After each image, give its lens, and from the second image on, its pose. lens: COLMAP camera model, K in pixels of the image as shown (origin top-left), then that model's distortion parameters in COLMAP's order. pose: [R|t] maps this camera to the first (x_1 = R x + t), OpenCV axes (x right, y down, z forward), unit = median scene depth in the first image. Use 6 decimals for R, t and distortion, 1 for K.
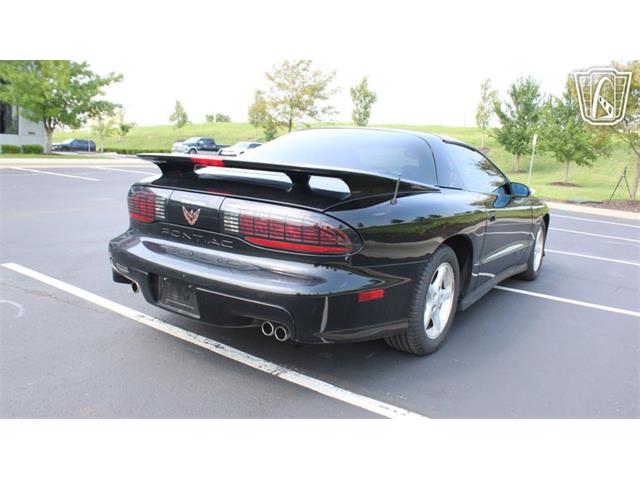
lens RADIAL K [[554.5, 0, 308.1], [0, 554.5, 249.2], [0, 0, 1]] dist [-0.168833, 0.156069]
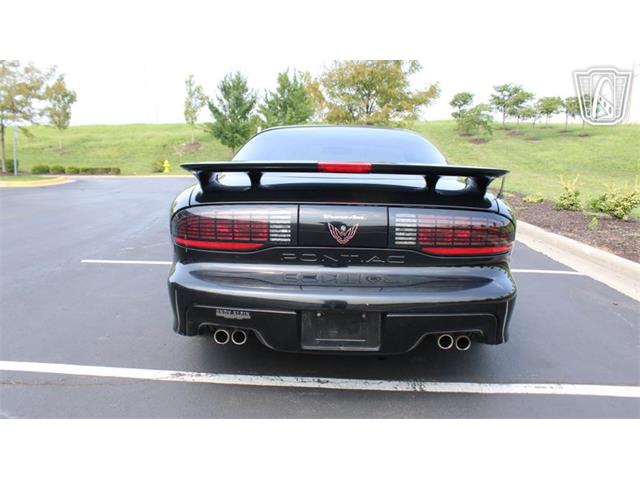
lens RADIAL K [[550.9, 0, 306.8], [0, 550.9, 246.8], [0, 0, 1]] dist [-0.166424, 0.154497]
pose [[0.837747, -0.140198, 0.527755, -0.113262], [0.138778, 0.989409, 0.042544, -0.013505], [-0.528130, 0.037599, 0.848331, 0.051803]]
